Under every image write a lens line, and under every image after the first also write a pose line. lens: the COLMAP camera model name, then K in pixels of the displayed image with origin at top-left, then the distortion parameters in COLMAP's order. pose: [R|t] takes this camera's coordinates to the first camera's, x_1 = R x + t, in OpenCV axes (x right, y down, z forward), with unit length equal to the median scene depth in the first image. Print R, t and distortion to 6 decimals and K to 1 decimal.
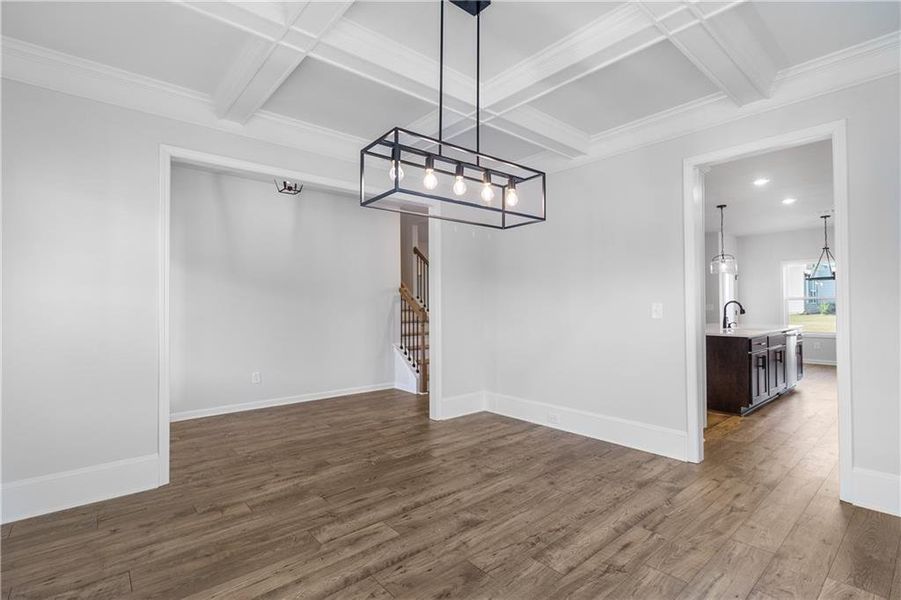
lens RADIAL K [[419.6, 0, 448.2], [0, 419.6, 299.4], [0, 0, 1]] dist [-0.000360, 0.000250]
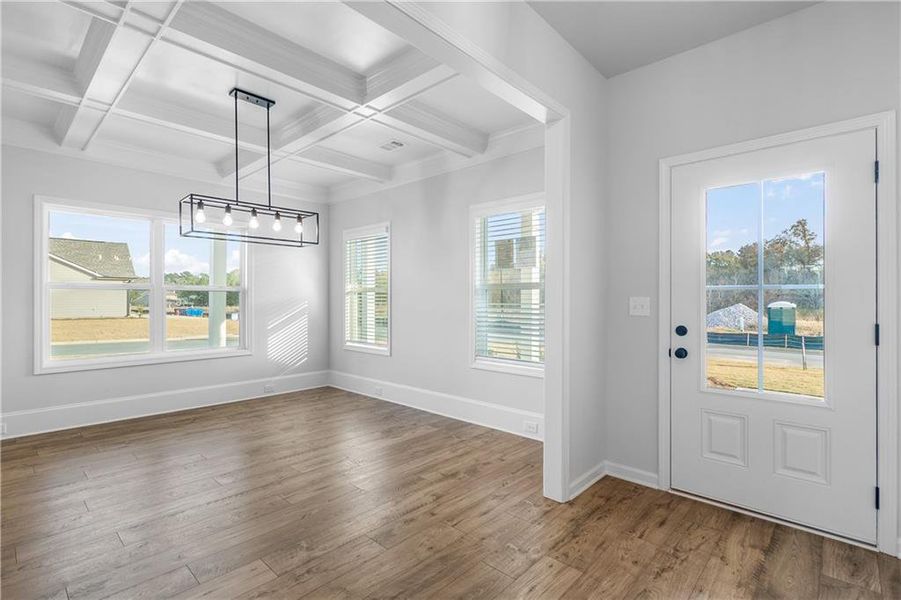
lens RADIAL K [[419.6, 0, 448.2], [0, 419.6, 299.4], [0, 0, 1]] dist [-0.000360, 0.000250]
pose [[-0.993468, 0.003848, -0.114048, -0.420421], [0.006006, 0.999809, -0.018584, 0.041660], [0.113955, -0.019147, -0.993301, 2.153211]]
